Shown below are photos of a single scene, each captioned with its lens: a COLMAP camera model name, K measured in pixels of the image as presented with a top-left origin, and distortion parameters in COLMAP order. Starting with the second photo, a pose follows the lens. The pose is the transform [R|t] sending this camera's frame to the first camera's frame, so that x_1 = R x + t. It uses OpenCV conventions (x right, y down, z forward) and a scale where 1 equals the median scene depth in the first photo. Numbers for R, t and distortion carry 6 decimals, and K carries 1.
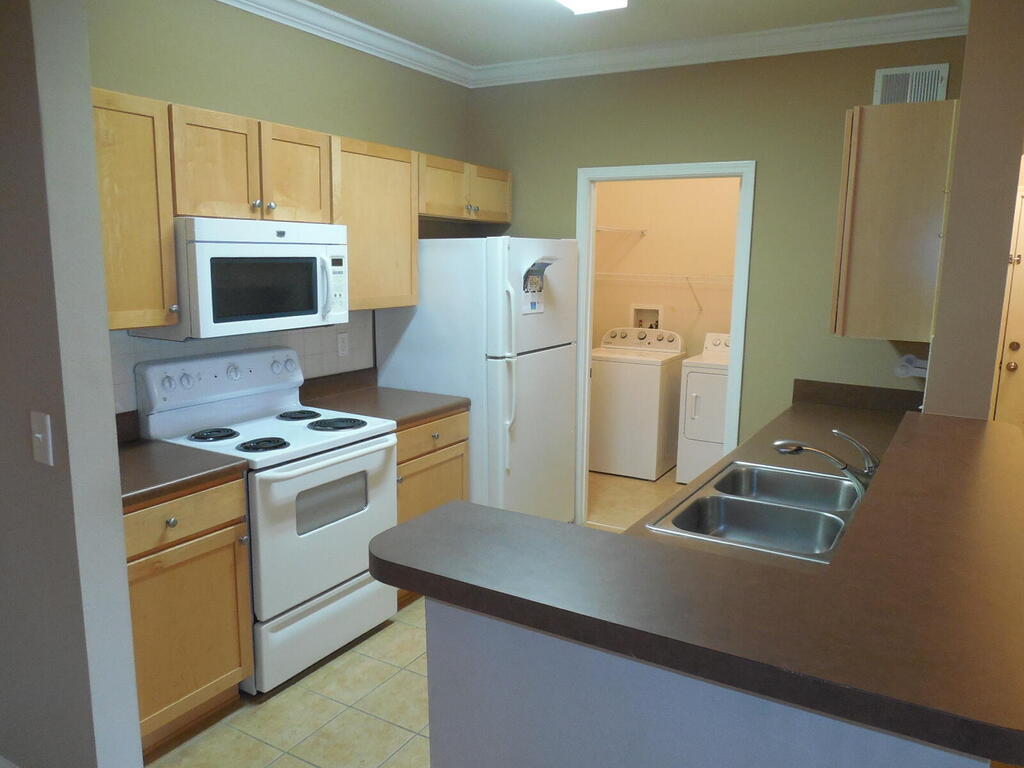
lens RADIAL K [[759.6, 0, 512.0], [0, 759.6, 384.0], [0, 0, 1]] dist [-0.003169, 0.002040]
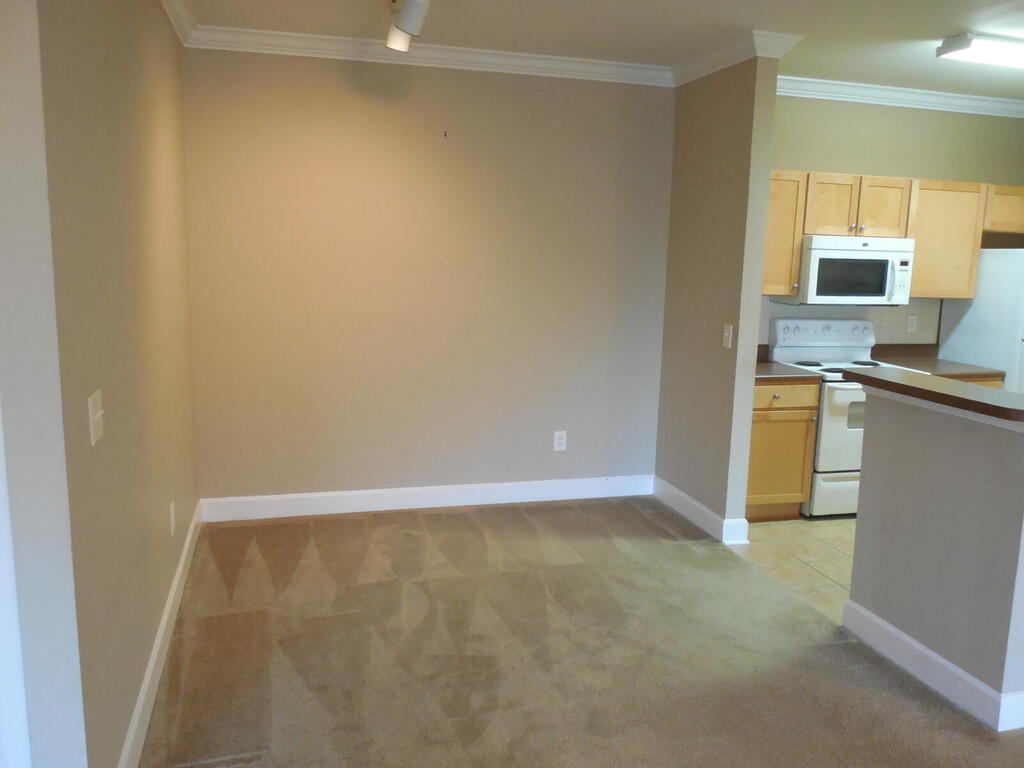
lens RADIAL K [[836.9, 0, 512.0], [0, 836.9, 384.0], [0, 0, 1]] dist [-0.051265, 0.002667]
pose [[0.715813, 0.122114, -0.687532, 0.404890], [-0.133121, 0.990397, 0.037310, 0.130144], [0.685486, 0.064817, 0.725195, -0.773487]]
